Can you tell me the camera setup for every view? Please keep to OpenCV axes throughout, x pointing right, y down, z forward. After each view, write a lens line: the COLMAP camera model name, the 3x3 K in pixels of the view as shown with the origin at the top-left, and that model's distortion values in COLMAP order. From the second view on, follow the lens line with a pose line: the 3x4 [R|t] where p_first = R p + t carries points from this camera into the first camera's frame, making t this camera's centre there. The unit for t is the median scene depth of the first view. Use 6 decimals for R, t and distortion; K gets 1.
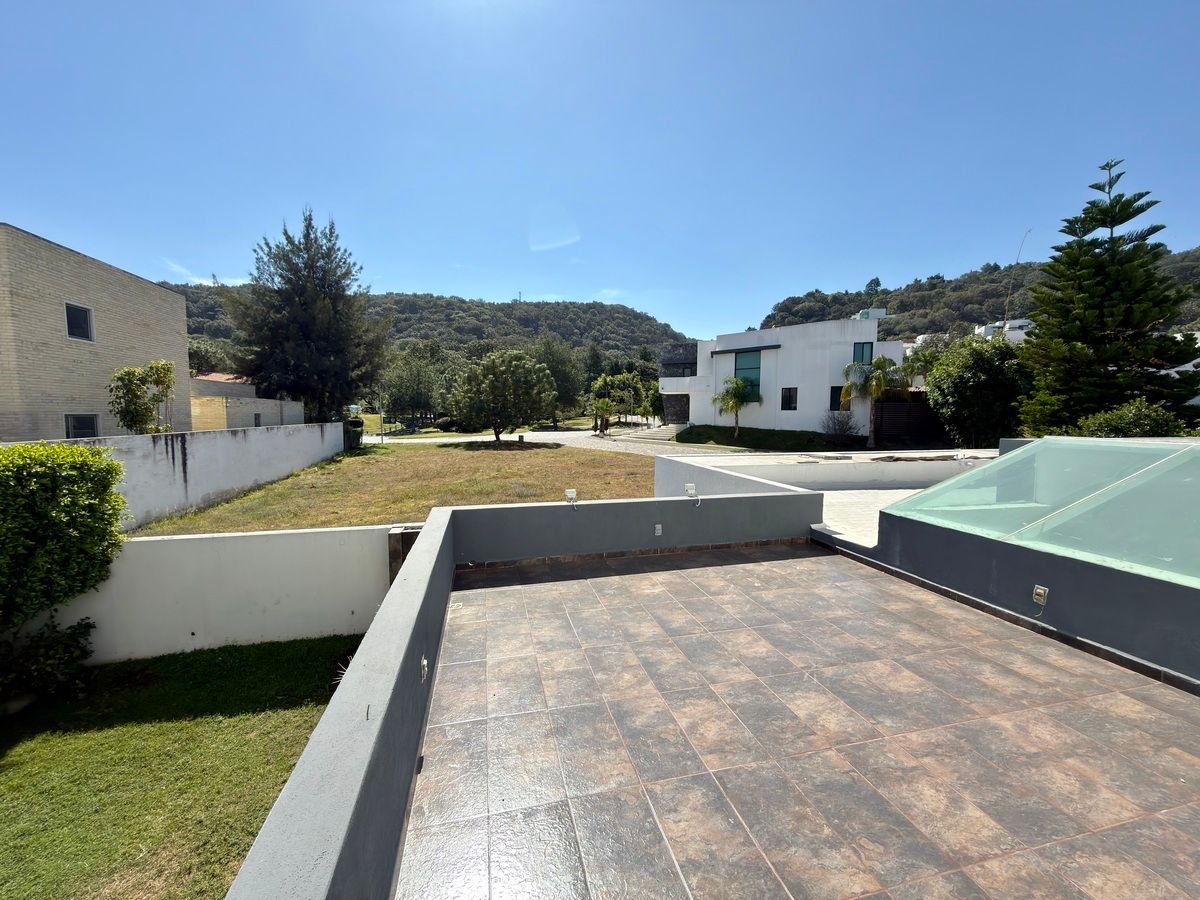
lens RADIAL K [[479.9, 0, 599.9], [0, 479.9, 451.1], [0, 0, 1]] dist [0.002894, -0.000546]
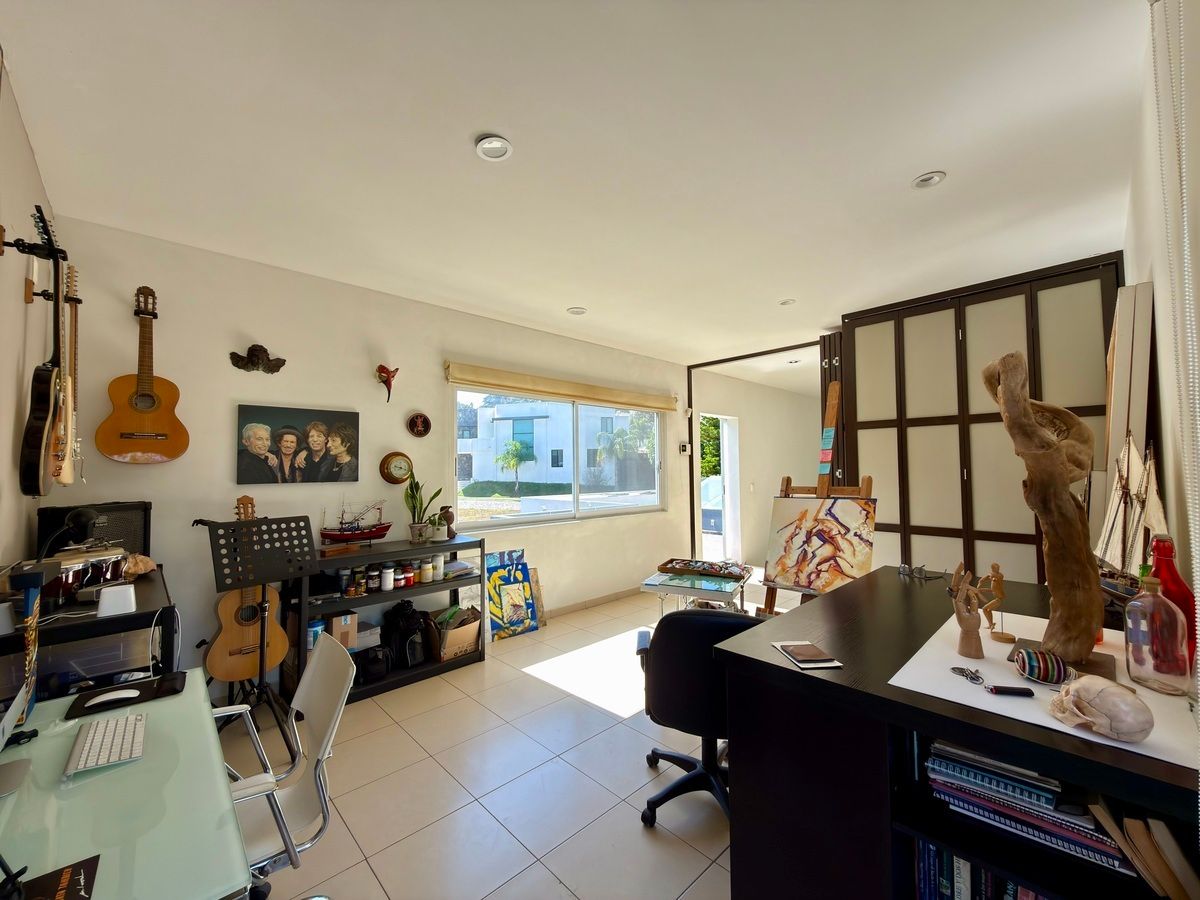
lens RADIAL K [[479.9, 0, 606.1], [0, 479.9, 450.9], [0, 0, 1]] dist [0.002894, -0.000546]
pose [[0.861111, 0.008036, 0.508353, -0.130682], [0.053328, 0.992932, -0.106030, 0.011926], [-0.505612, 0.118413, 0.854596, -0.138933]]
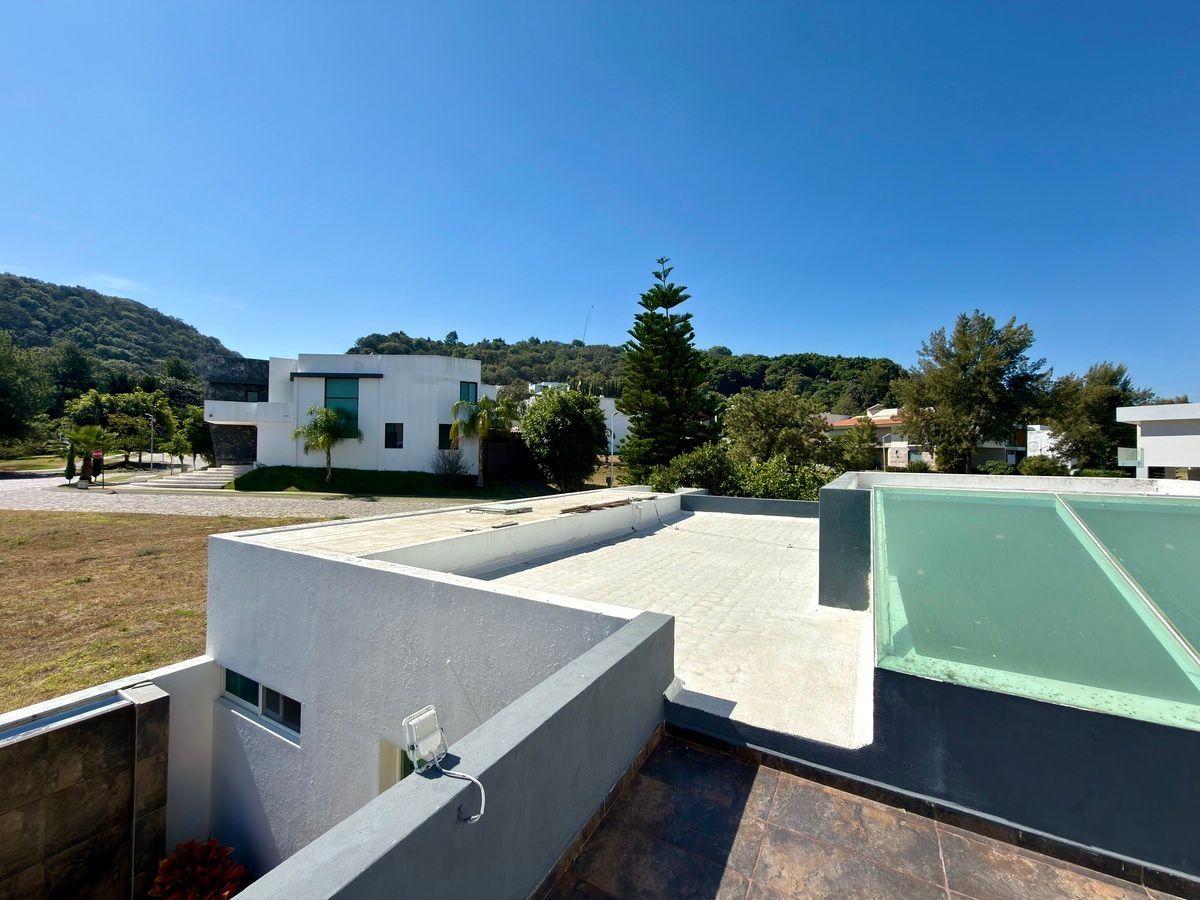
lens RADIAL K [[479.9, 0, 602.3], [0, 479.9, 449.2], [0, 0, 1]] dist [0.002894, -0.000546]
pose [[0.683725, 0.012200, 0.729638, 0.009276], [0.049353, 0.996798, -0.062914, -0.008461], [-0.728069, 0.079026, 0.680934, 0.111808]]
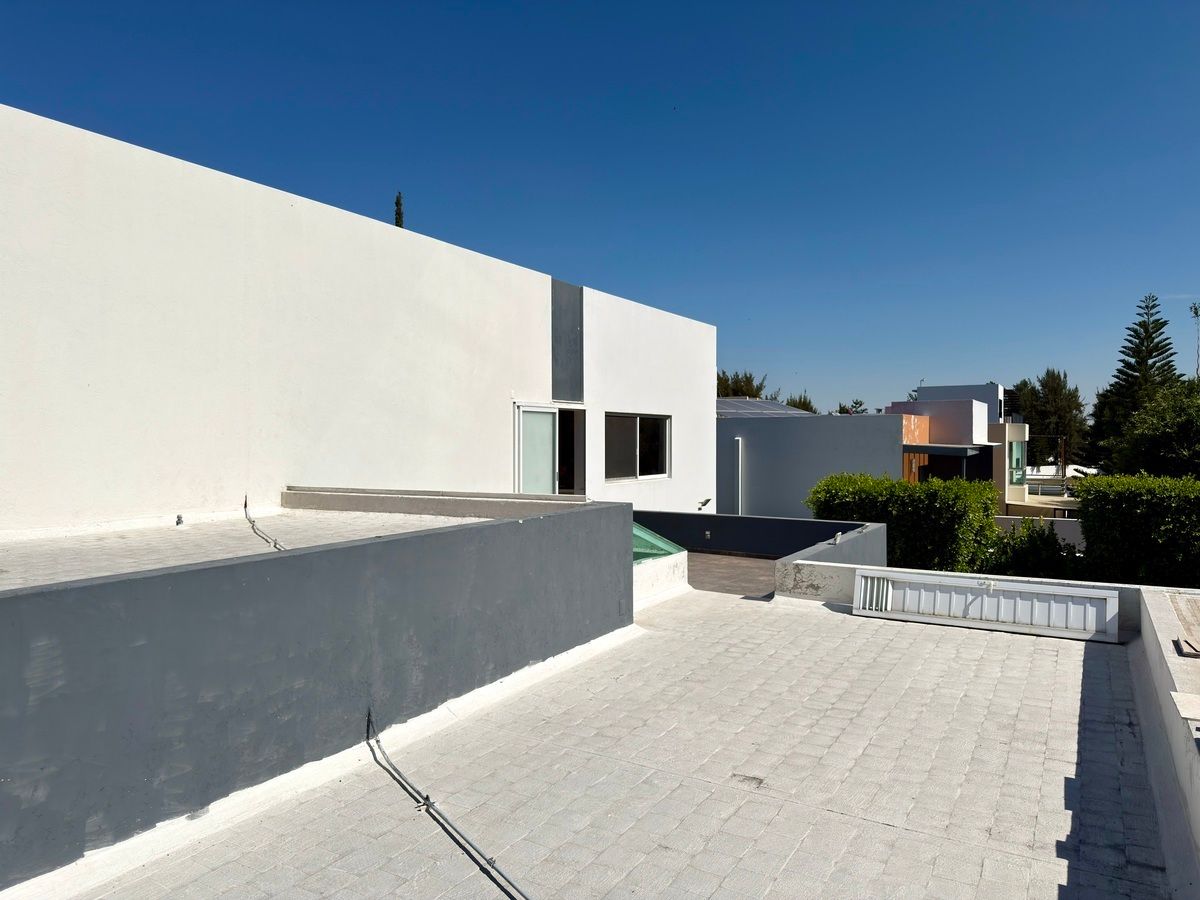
lens RADIAL K [[846.2, 0, 600.6], [0, 846.2, 446.8], [0, 0, 1]] dist [0.039526, -0.051065]
pose [[-0.689434, 0.012758, -0.724236, 2.344213], [-0.055373, 0.995991, 0.070257, -0.197463], [0.722228, 0.088540, -0.685964, 1.594834]]
